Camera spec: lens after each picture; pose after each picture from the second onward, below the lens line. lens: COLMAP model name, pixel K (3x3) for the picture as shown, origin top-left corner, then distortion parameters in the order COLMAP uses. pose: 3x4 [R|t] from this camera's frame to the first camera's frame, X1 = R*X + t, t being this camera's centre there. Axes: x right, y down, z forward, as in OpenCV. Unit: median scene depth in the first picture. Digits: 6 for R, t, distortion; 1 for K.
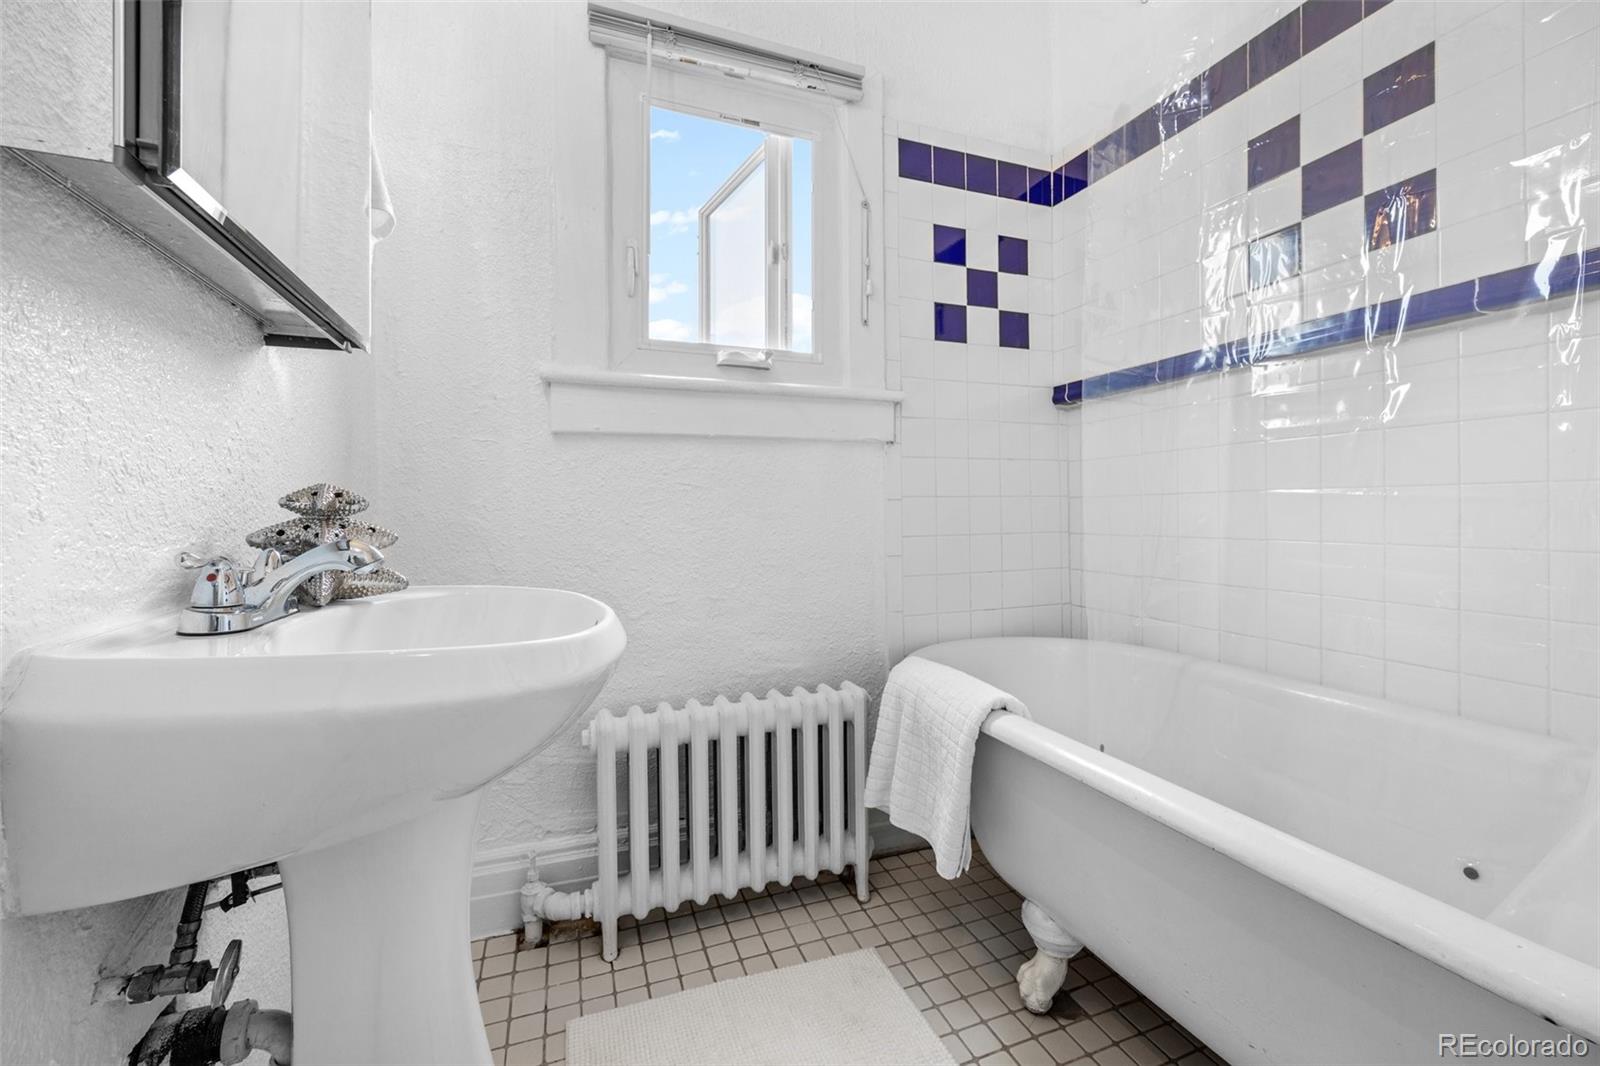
lens RADIAL K [[656.7, 0, 801.1], [0, 656.7, 523.1], [0, 0, 1]] dist [0.002749, 0.000315]
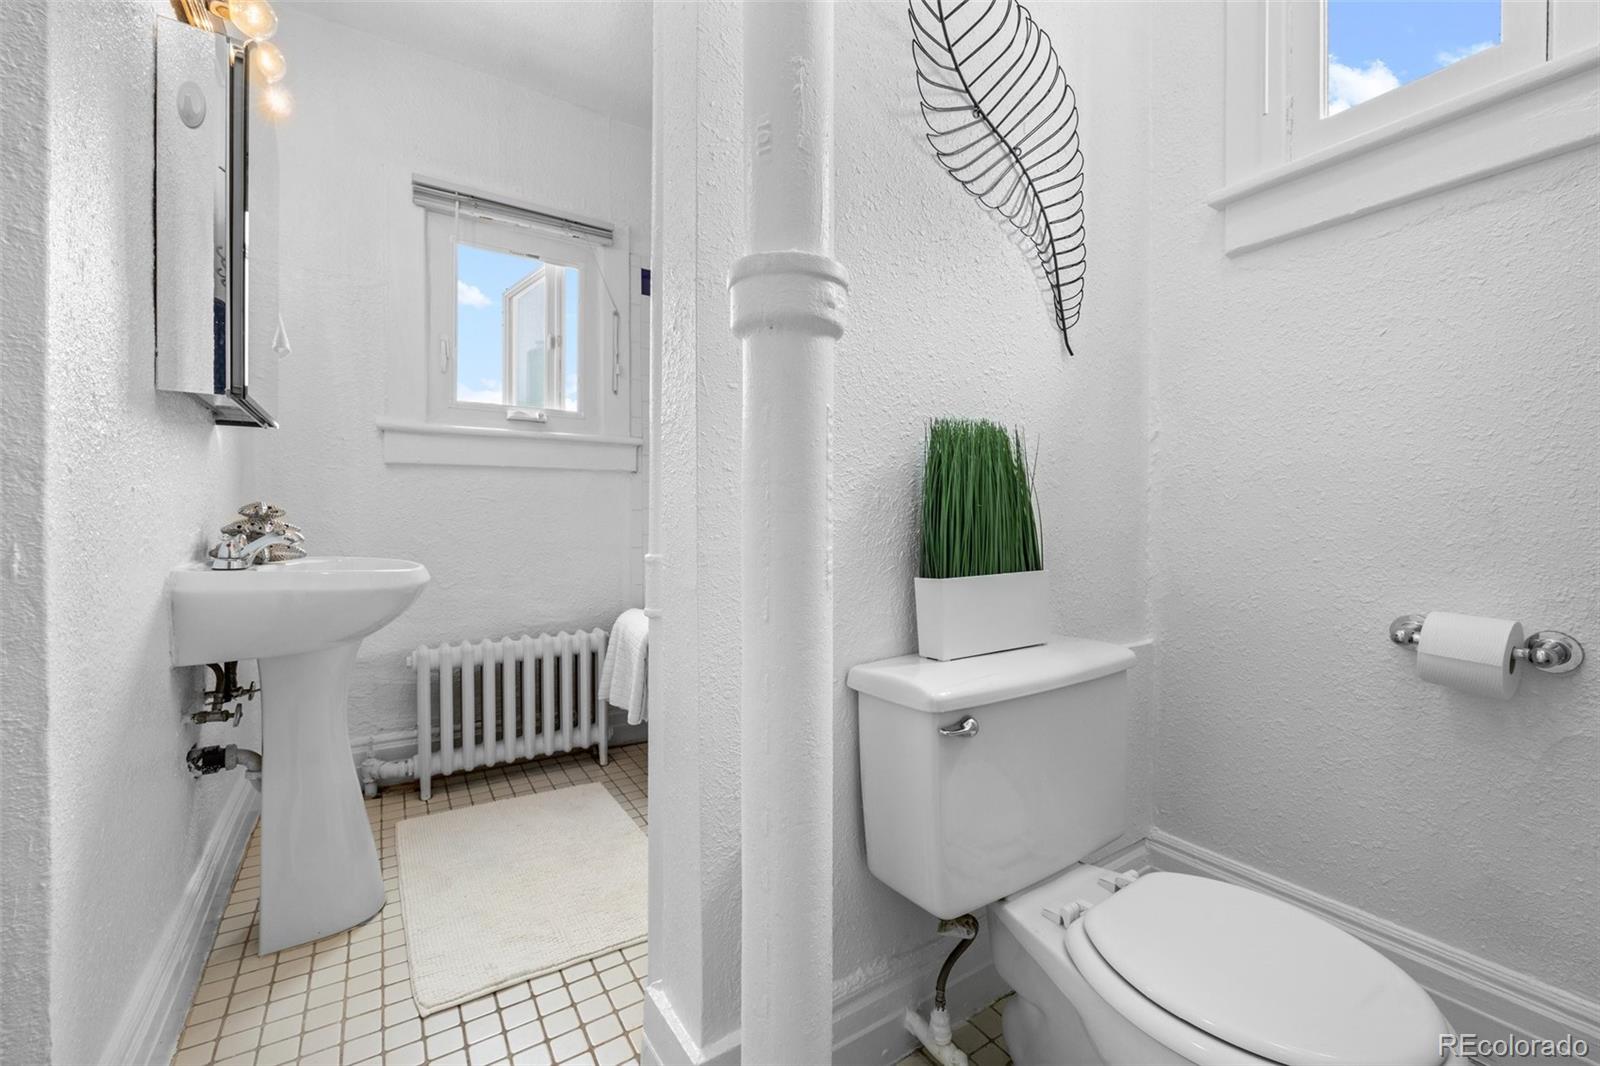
lens RADIAL K [[656.7, 0, 796.5], [0, 656.7, 531.3], [0, 0, 1]] dist [0.002749, 0.000315]
pose [[0.977116, 0.004551, 0.212660, 0.227815], [-0.005301, 0.999982, 0.002957, 0.007113], [-0.212642, -0.004017, 0.977122, -0.689589]]
